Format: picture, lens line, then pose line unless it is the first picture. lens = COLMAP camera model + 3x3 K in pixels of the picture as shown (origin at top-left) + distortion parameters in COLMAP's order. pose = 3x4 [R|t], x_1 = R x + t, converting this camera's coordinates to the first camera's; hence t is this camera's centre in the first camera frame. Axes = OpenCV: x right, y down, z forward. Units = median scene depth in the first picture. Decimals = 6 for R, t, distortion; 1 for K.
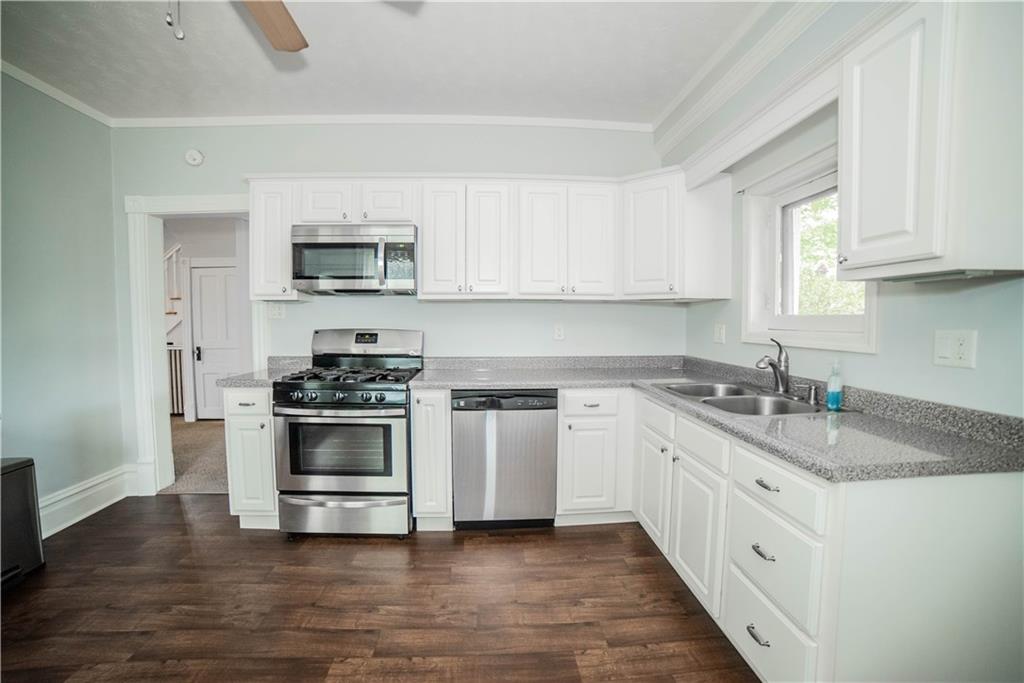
lens RADIAL K [[429.8, 0, 512.0], [0, 429.8, 341.5], [0, 0, 1]] dist [-0.108224, 0.038216]
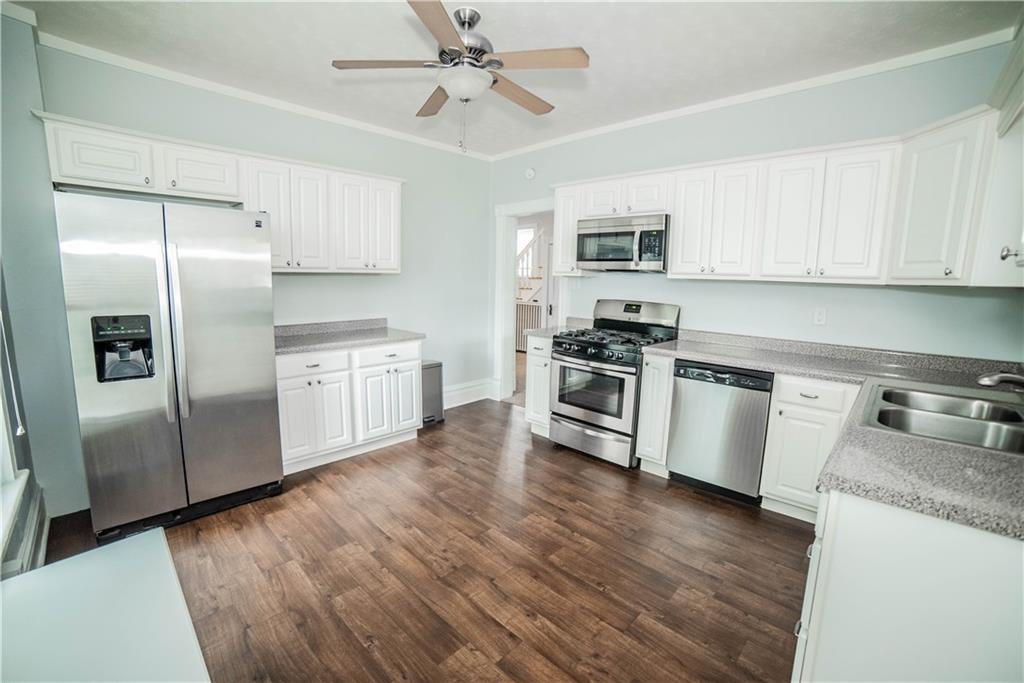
lens RADIAL K [[429.8, 0, 512.0], [0, 429.8, 341.5], [0, 0, 1]] dist [-0.108224, 0.038216]
pose [[0.681580, 0.119353, -0.721945, 0.376085], [-0.057438, 0.992290, 0.109821, -0.033657], [0.729486, -0.033385, 0.683180, -0.105956]]
